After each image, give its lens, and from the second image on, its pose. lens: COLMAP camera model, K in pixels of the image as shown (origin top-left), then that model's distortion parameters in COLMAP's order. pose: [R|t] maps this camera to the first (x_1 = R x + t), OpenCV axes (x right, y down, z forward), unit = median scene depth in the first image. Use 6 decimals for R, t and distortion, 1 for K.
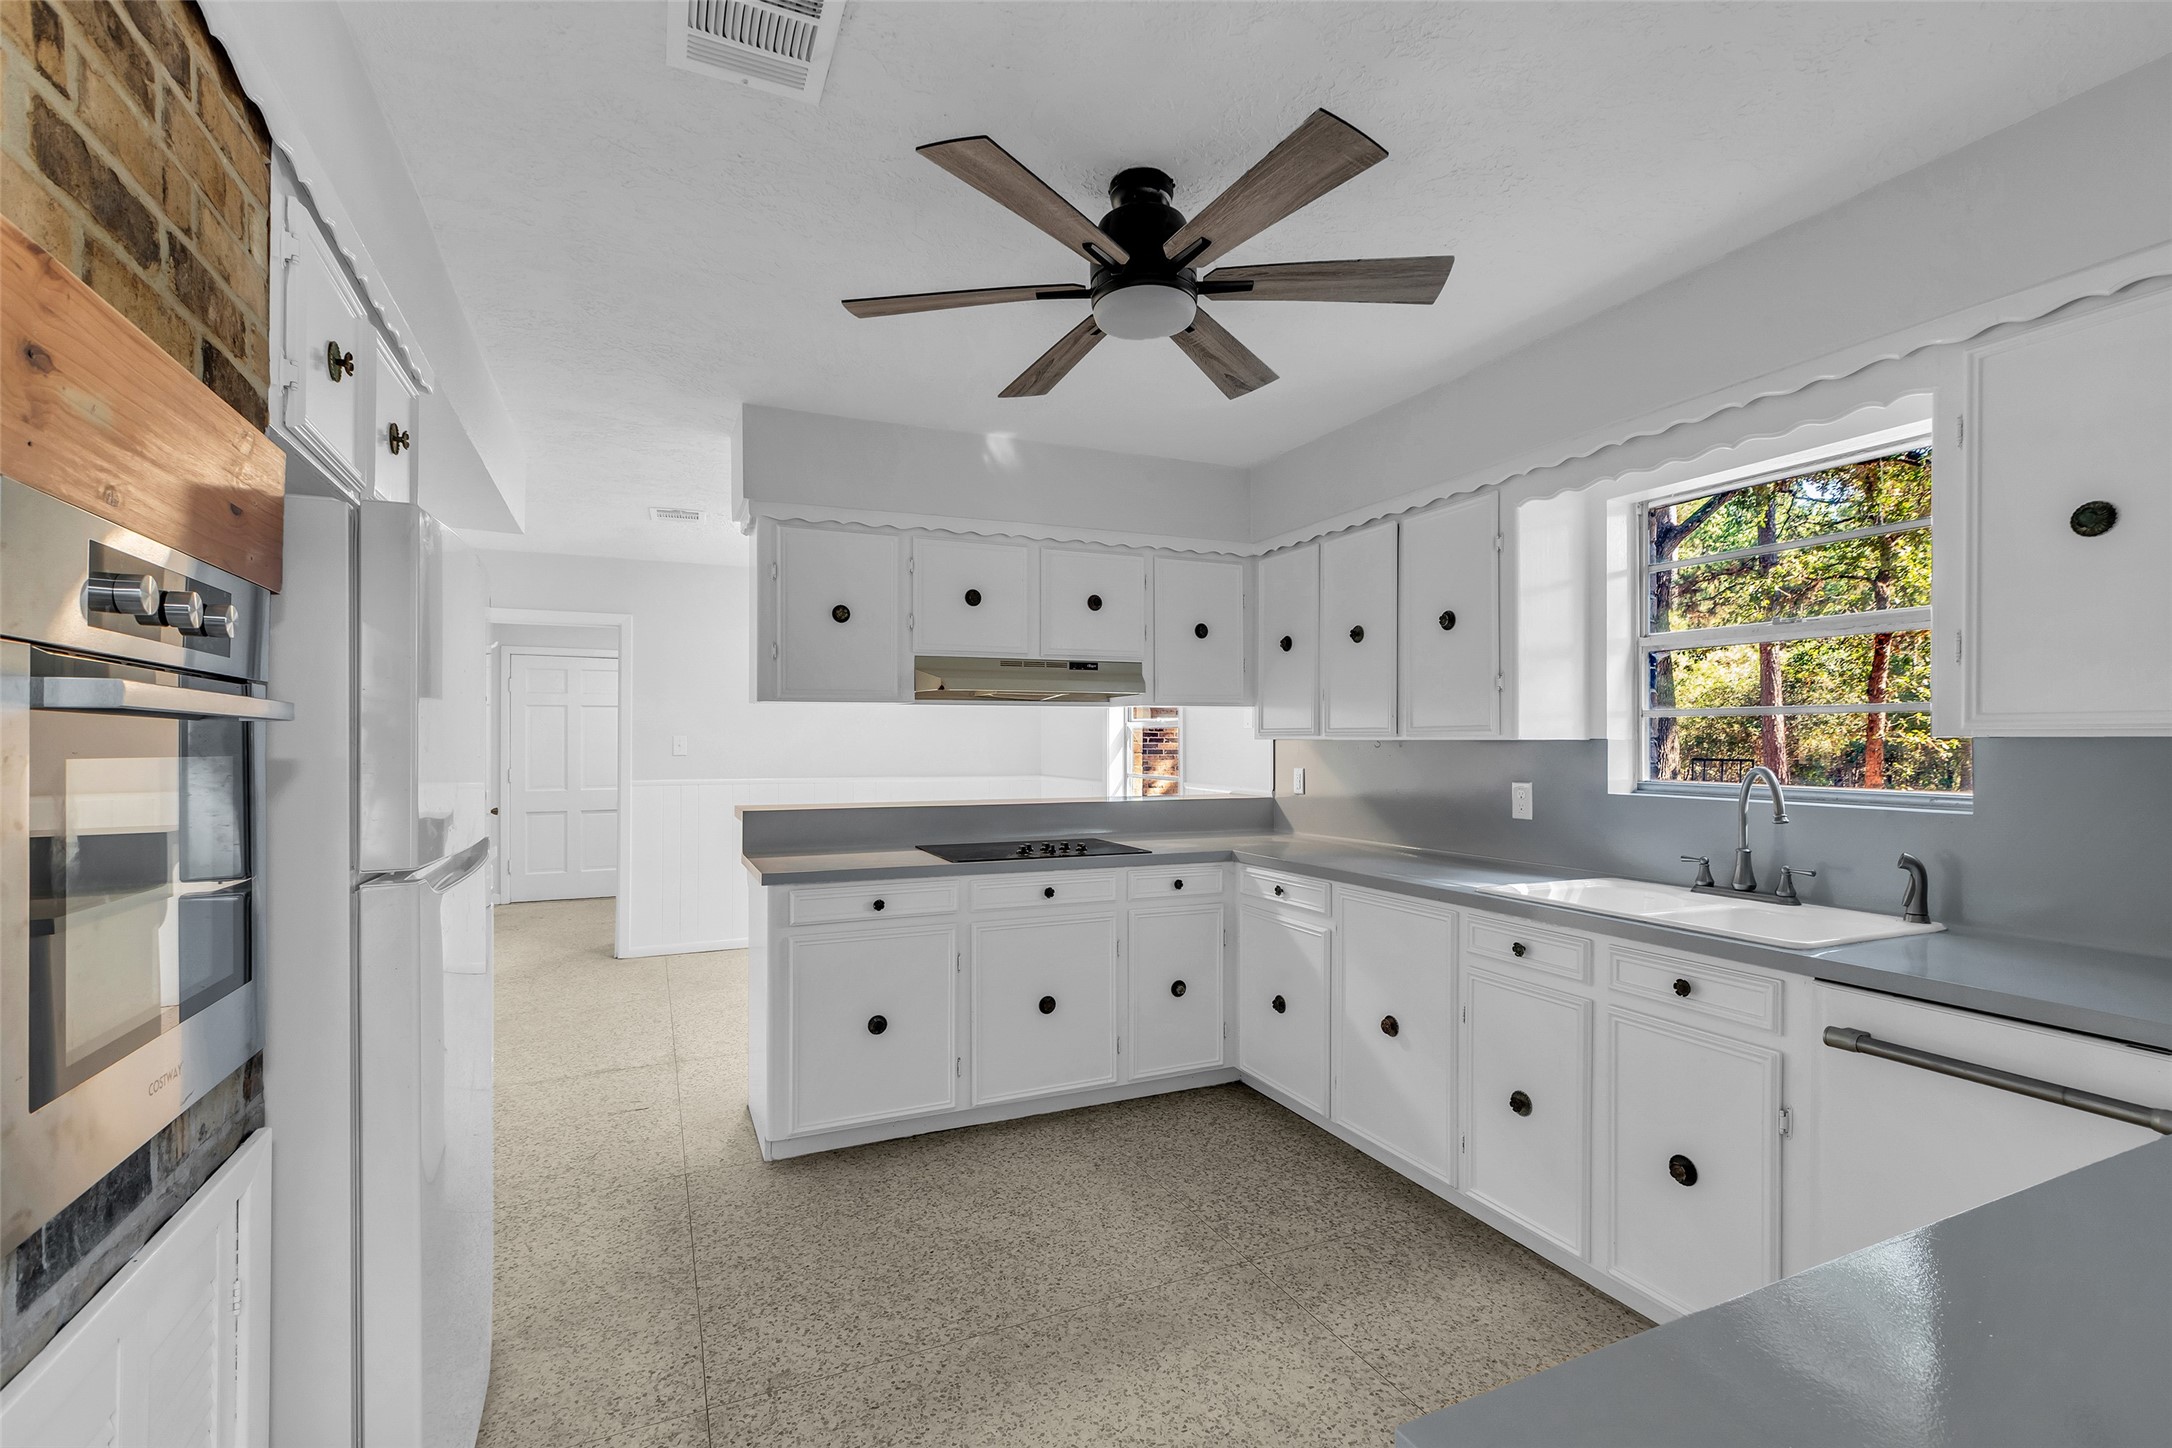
lens RADIAL K [[966.5, 0, 1095.2], [0, 966.5, 740.5], [0, 0, 1]] dist [0.000869, -0.000161]
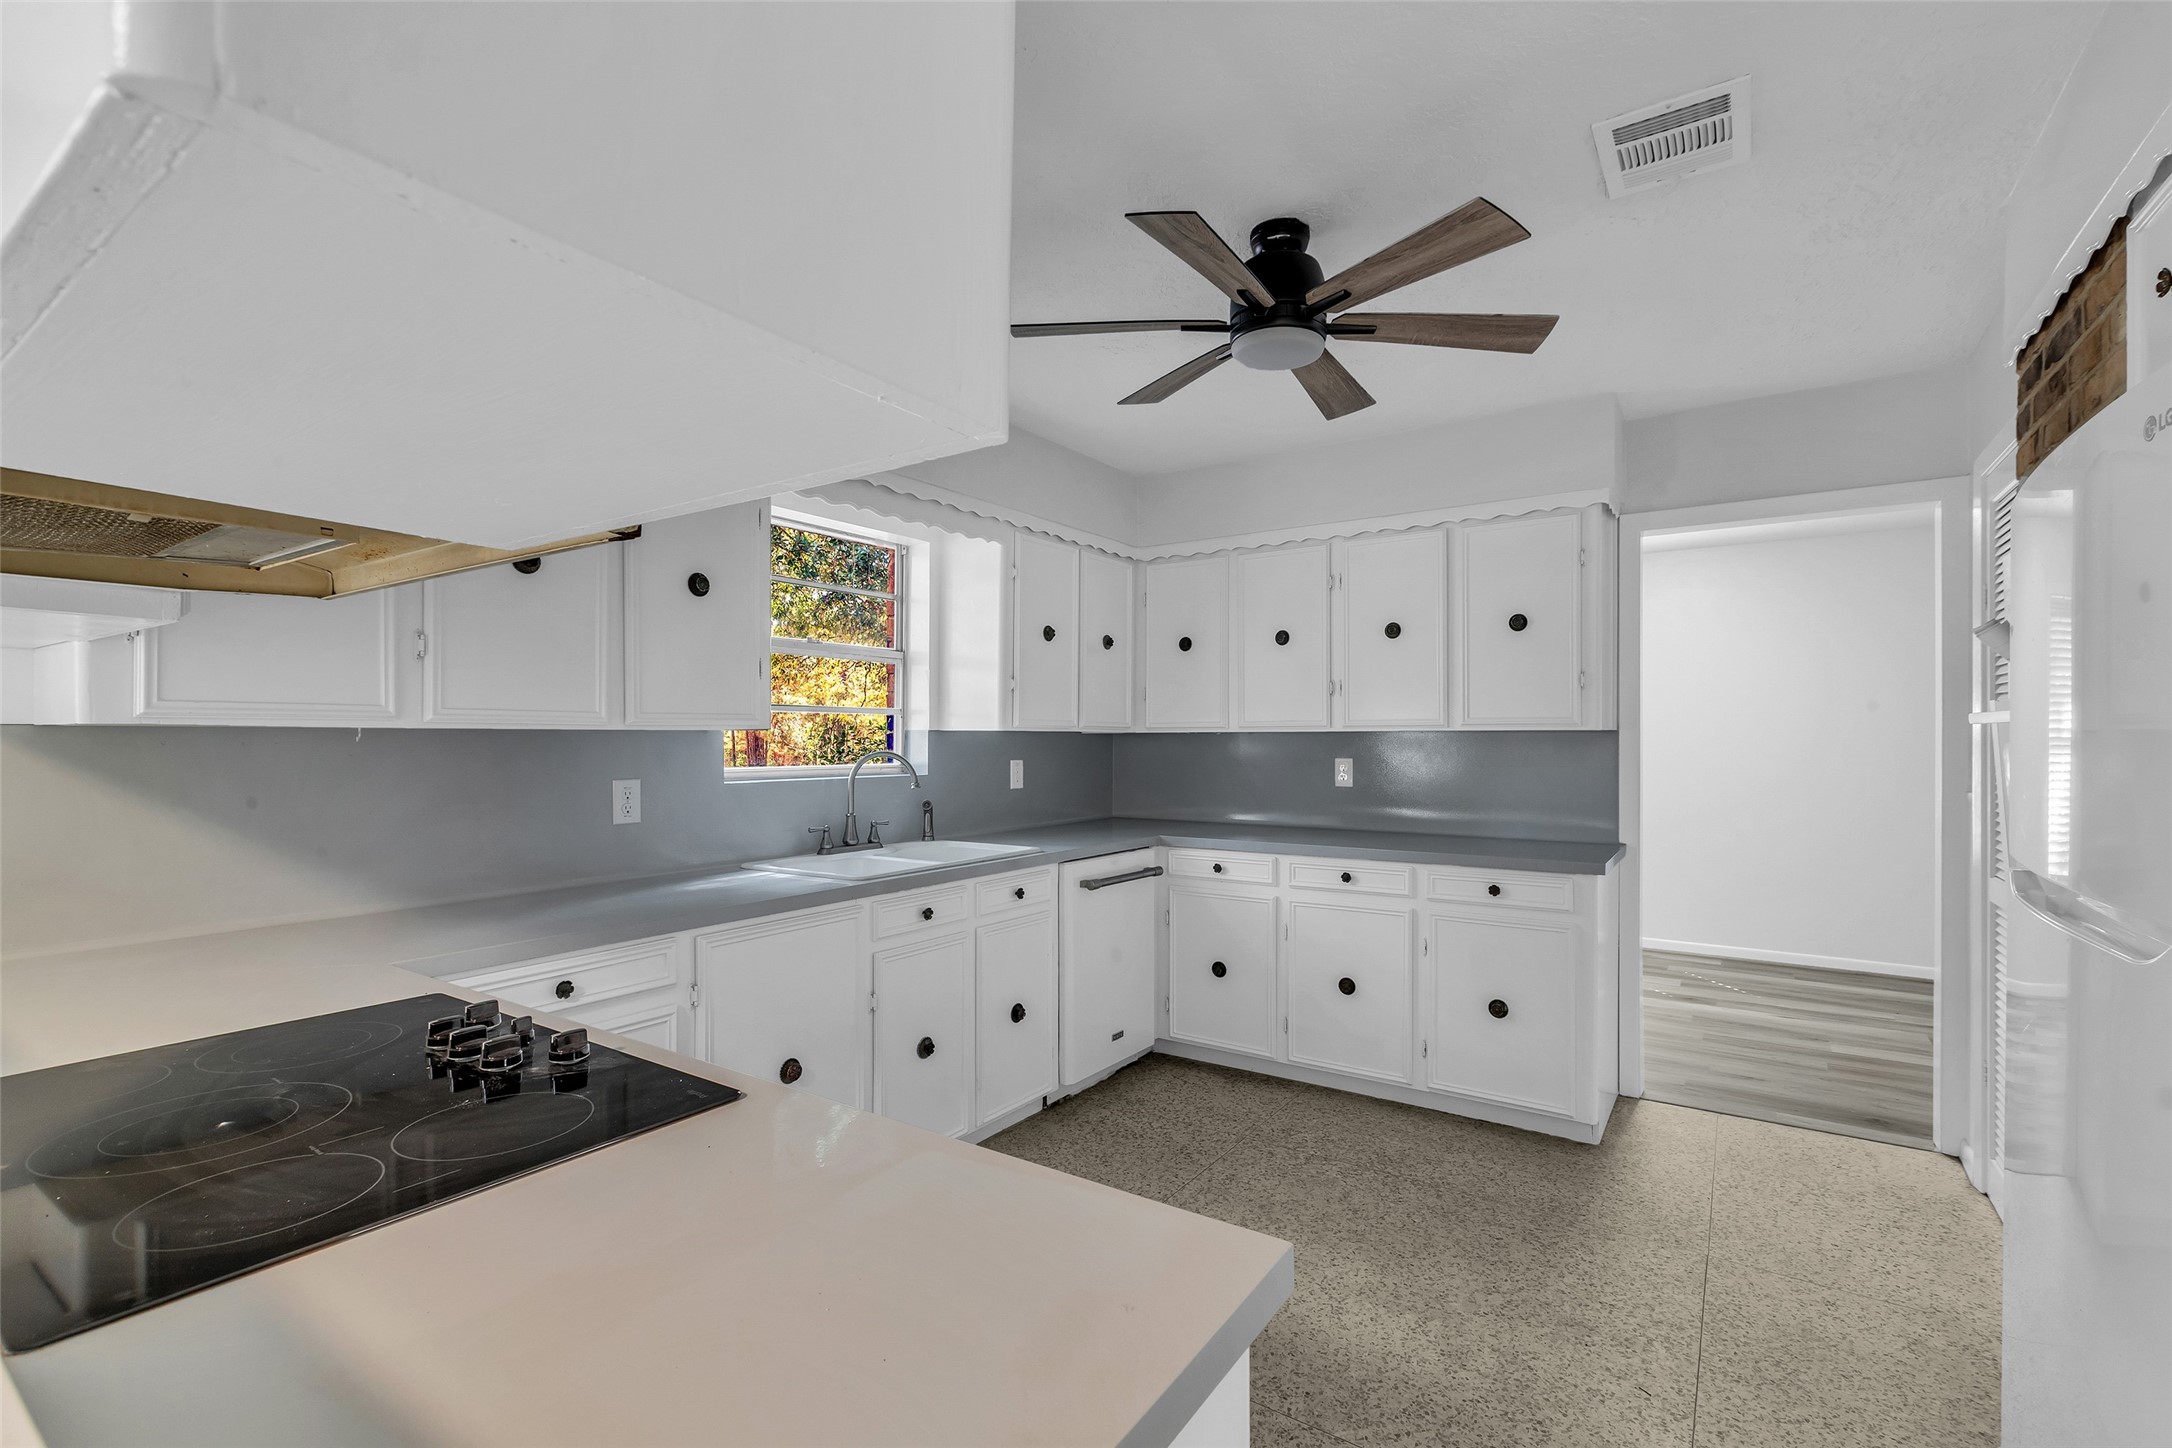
lens RADIAL K [[966.5, 0, 1095.2], [0, 966.5, 740.5], [0, 0, 1]] dist [0.000869, -0.000161]
pose [[-0.517973, -0.005052, 0.855382, -0.731712], [-0.004759, 0.999984, 0.003025, 0.006789], [-0.855384, -0.002504, -0.517989, 1.616498]]
